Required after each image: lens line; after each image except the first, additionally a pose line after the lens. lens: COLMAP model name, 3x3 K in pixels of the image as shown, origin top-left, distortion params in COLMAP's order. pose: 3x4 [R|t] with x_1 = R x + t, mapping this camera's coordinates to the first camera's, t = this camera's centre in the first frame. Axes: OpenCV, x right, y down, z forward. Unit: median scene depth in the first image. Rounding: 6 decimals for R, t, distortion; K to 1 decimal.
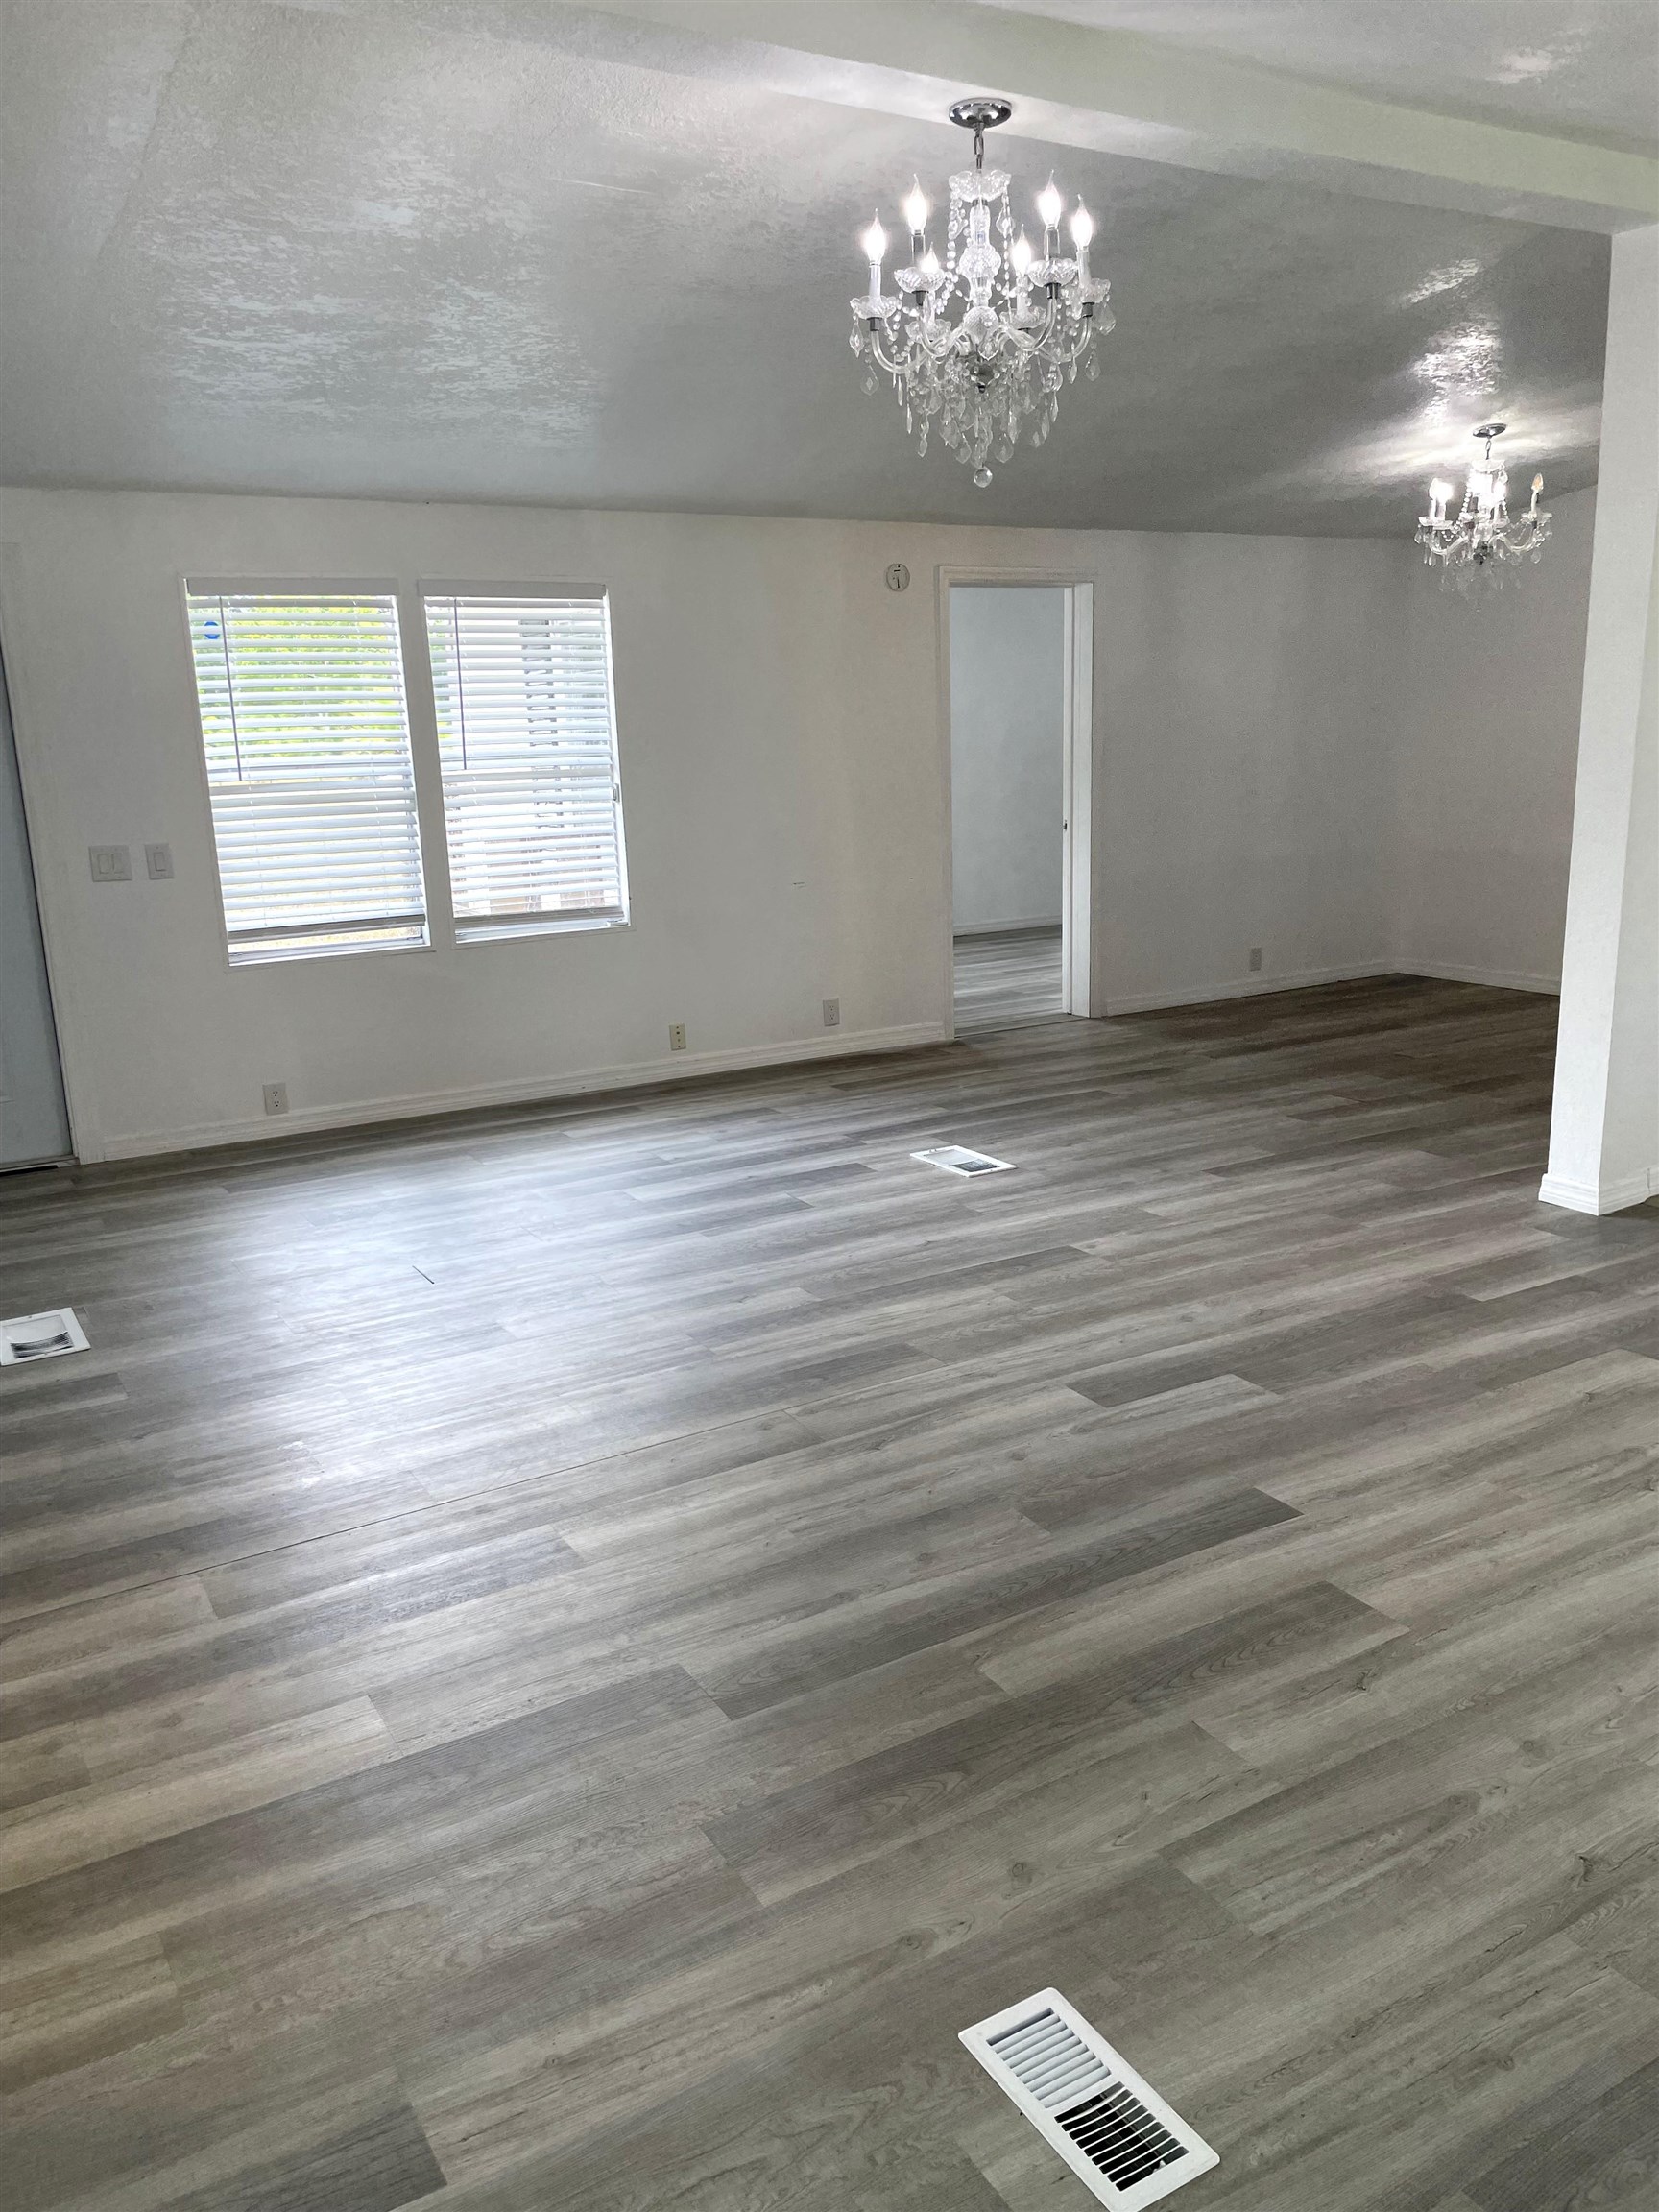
lens RADIAL K [[1676.2, 0, 817.4], [0, 1676.2, 1112.9], [0, 0, 1]] dist [0.068614, -0.069565]
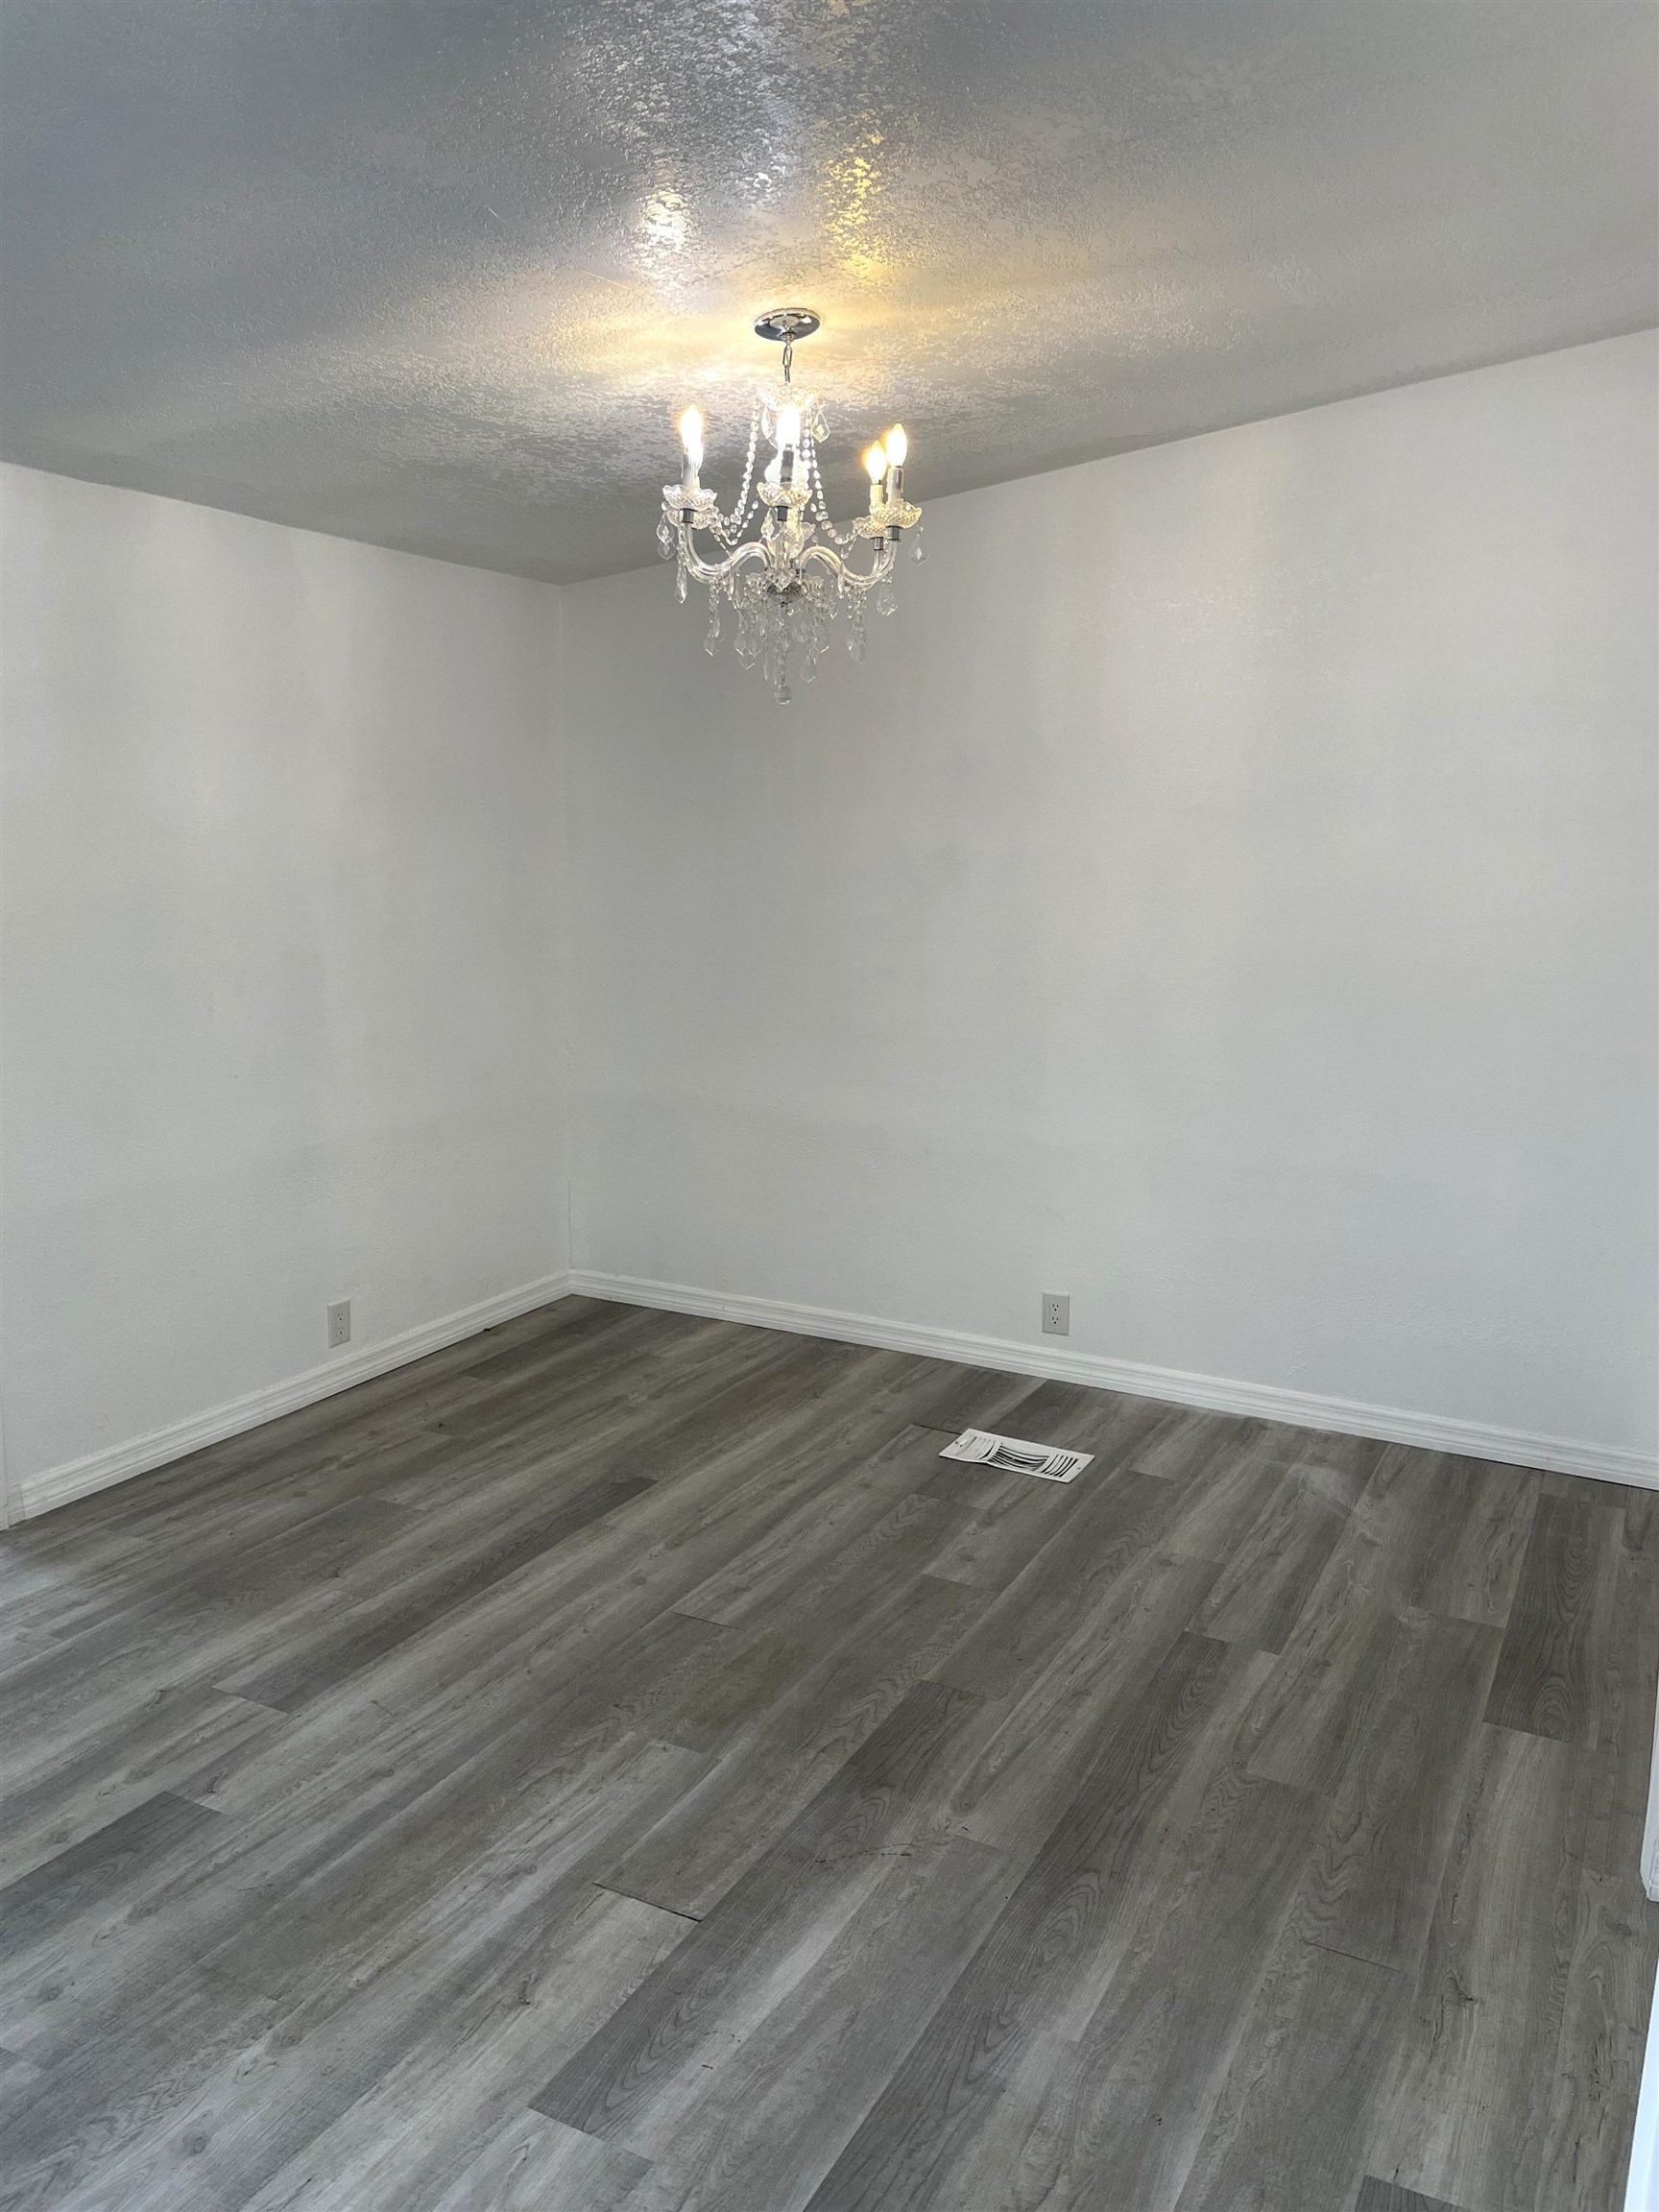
lens RADIAL K [[1676.2, 0, 829.8], [0, 1676.2, 1107.7], [0, 0, 1]] dist [0.068614, -0.069565]
pose [[0.841727, -0.055323, 0.537062, 0.141346], [0.084791, 0.995938, -0.030300, -0.168871], [-0.533204, 0.071042, 0.842998, 0.605212]]
